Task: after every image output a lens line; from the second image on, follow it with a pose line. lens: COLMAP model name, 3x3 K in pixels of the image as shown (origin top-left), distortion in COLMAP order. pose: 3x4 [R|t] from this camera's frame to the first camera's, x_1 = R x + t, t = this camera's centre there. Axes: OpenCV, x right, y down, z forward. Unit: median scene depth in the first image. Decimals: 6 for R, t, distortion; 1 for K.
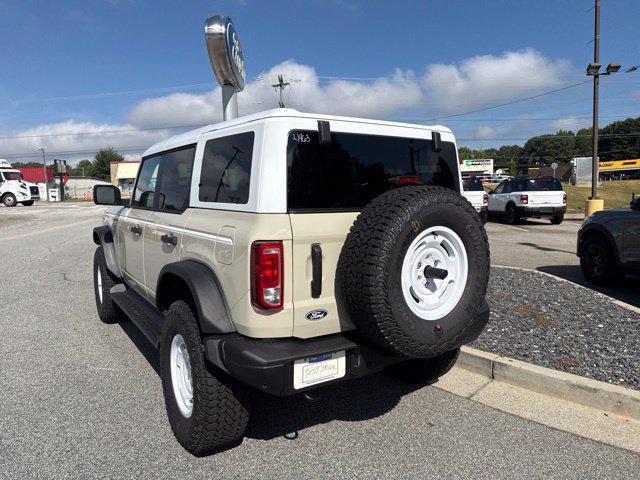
lens RADIAL K [[452.0, 0, 321.0], [0, 452.0, 238.5], [0, 0, 1]] dist [0.035807, -0.037507]
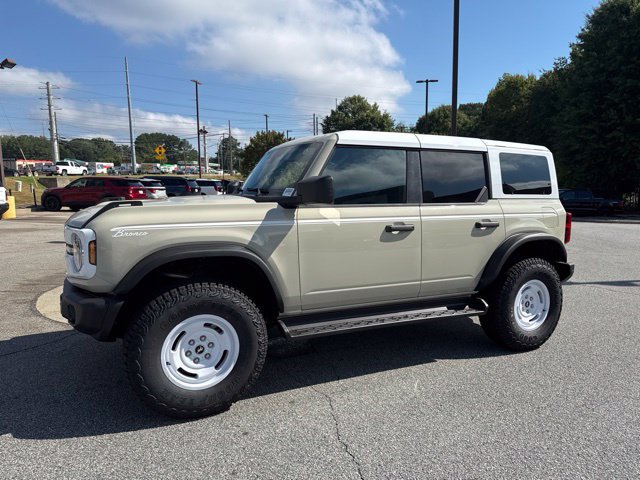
lens RADIAL K [[452.0, 0, 319.9], [0, 452.0, 242.6], [0, 0, 1]] dist [0.035807, -0.037507]
pose [[0.119620, -0.111204, 0.986572, -1.782125], [0.094953, 0.990434, 0.100126, -0.130123], [-0.988269, 0.081701, 0.129035, 1.401219]]
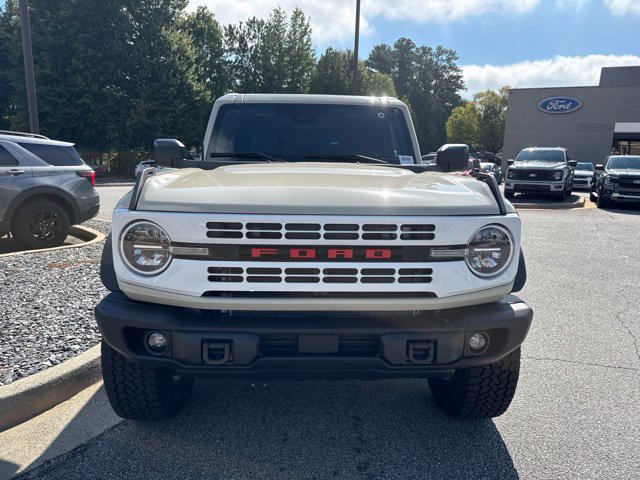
lens RADIAL K [[452.0, 0, 319.5], [0, 452.0, 240.8], [0, 0, 1]] dist [0.035807, -0.037507]
pose [[-0.855555, -0.099656, 0.508030, -1.027731], [0.041225, 0.965068, 0.258736, -0.254033], [-0.516068, 0.242307, -0.821560, 2.677140]]
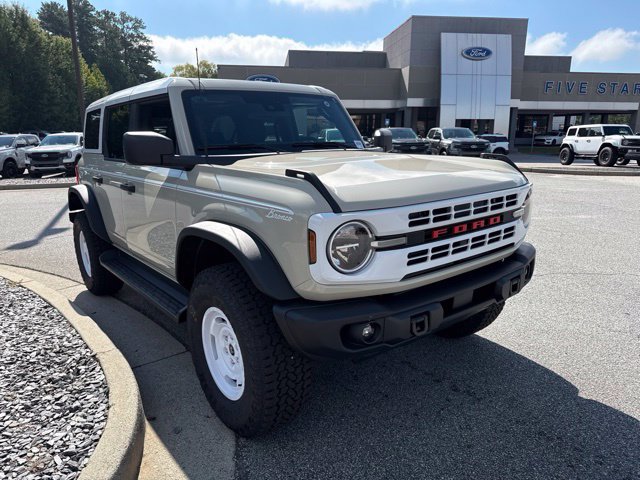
lens RADIAL K [[452.0, 0, 319.5], [0, 452.0, 236.7], [0, 0, 1]] dist [0.035807, -0.037507]
pose [[-0.995687, 0.044445, -0.081438, -0.409433], [0.015891, 0.946515, 0.322267, -0.315171], [0.091405, 0.319583, -0.943139, 2.886965]]
